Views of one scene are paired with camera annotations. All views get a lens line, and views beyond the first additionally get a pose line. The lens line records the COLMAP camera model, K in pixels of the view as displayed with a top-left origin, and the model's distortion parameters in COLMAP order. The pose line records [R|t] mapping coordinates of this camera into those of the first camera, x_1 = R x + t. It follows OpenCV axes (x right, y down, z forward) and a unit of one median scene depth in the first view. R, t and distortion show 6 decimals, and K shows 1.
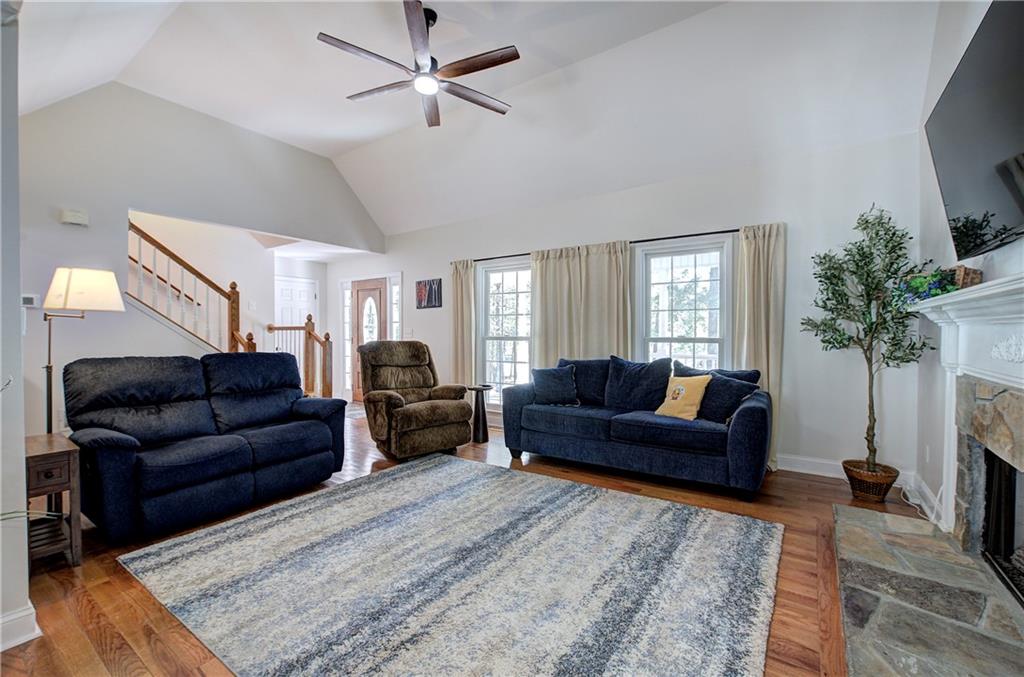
lens RADIAL K [[433.9, 0, 507.7], [0, 433.9, 335.2], [0, 0, 1]] dist [-0.005026, 0.000527]
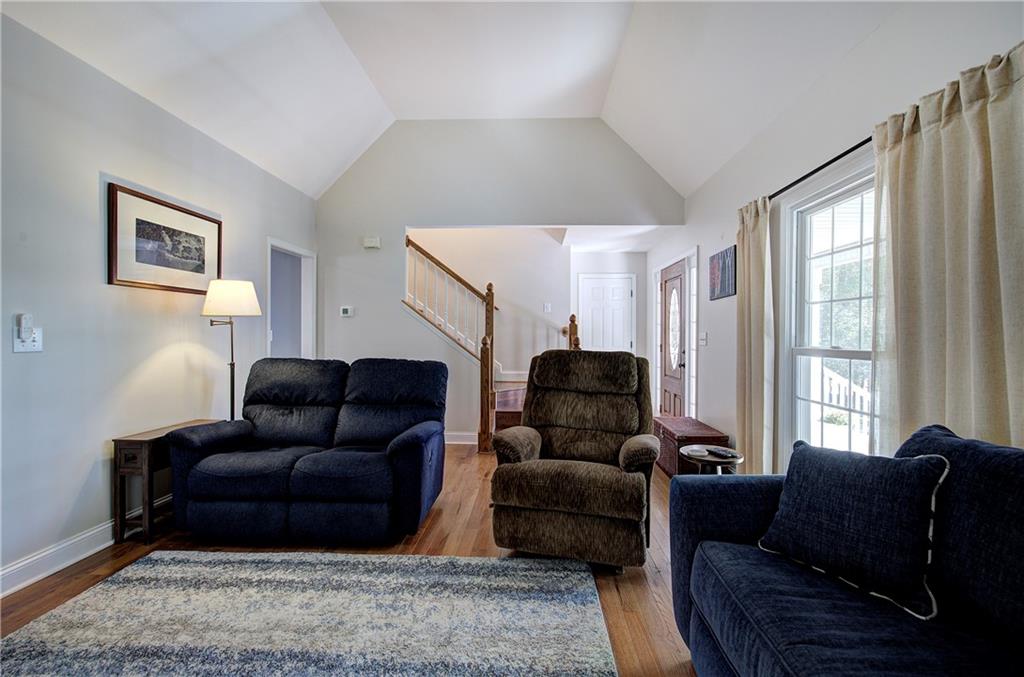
lens RADIAL K [[433.9, 0, 509.4], [0, 433.9, 335.5], [0, 0, 1]] dist [-0.005026, 0.000527]
pose [[0.547203, 0.004900, -0.836985, 0.351060], [-0.011053, 0.999938, -0.001372, -0.012407], [0.836927, 0.010002, 0.547223, 0.916641]]
